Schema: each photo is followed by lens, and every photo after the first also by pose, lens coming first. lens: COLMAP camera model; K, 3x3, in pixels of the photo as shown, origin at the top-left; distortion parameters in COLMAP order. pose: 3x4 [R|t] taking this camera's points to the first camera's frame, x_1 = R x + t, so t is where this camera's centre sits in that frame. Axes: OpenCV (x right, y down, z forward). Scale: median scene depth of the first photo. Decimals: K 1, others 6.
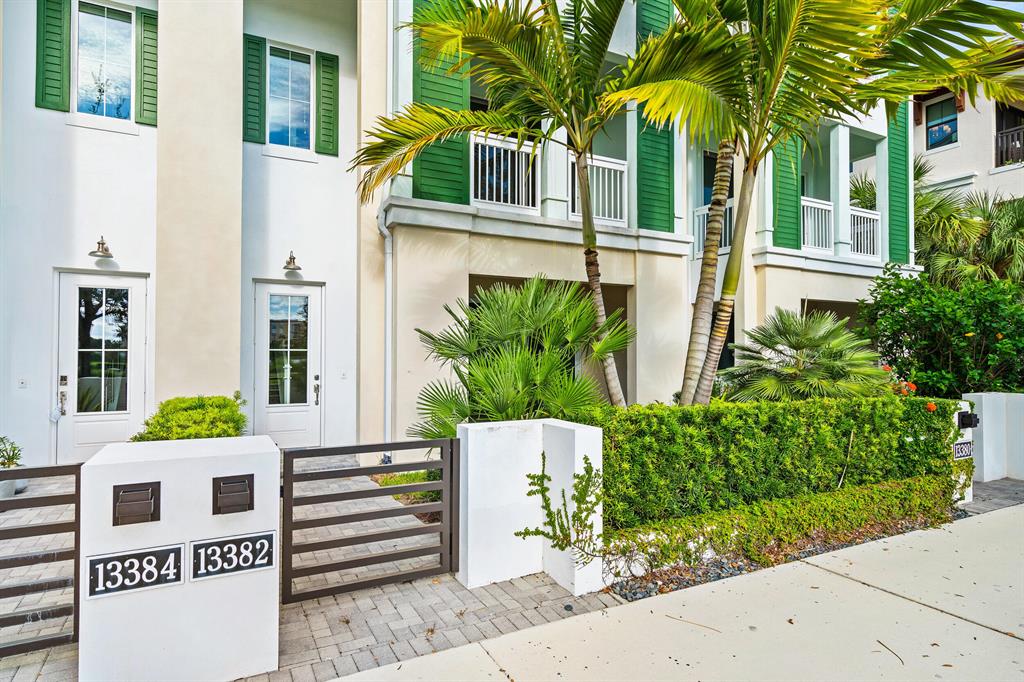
lens RADIAL K [[553.2, 0, 512.0], [0, 553.2, 341.0], [0, 0, 1]] dist [0.001118, 0.000252]
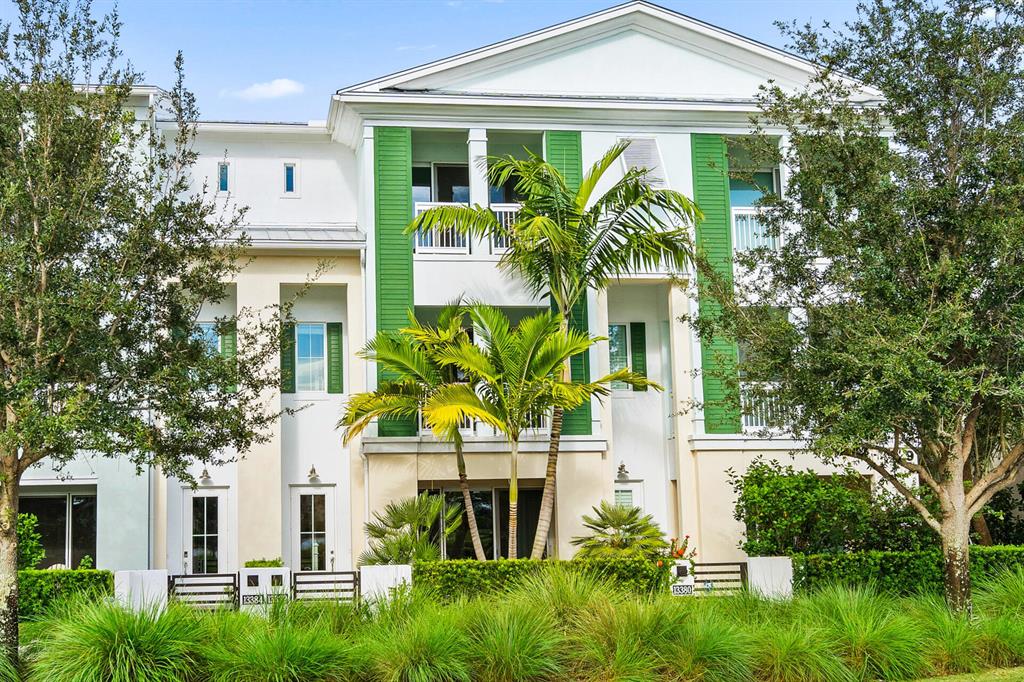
lens RADIAL K [[1527.4, 0, 512.0], [0, 1527.4, 341.0], [0, 0, 1]] dist [0.003034, 0.003271]
pose [[0.949705, -0.054312, -0.308400, 1.502394], [0.026328, 0.995206, -0.094189, -0.103219], [0.312037, 0.081332, 0.946582, -2.954735]]
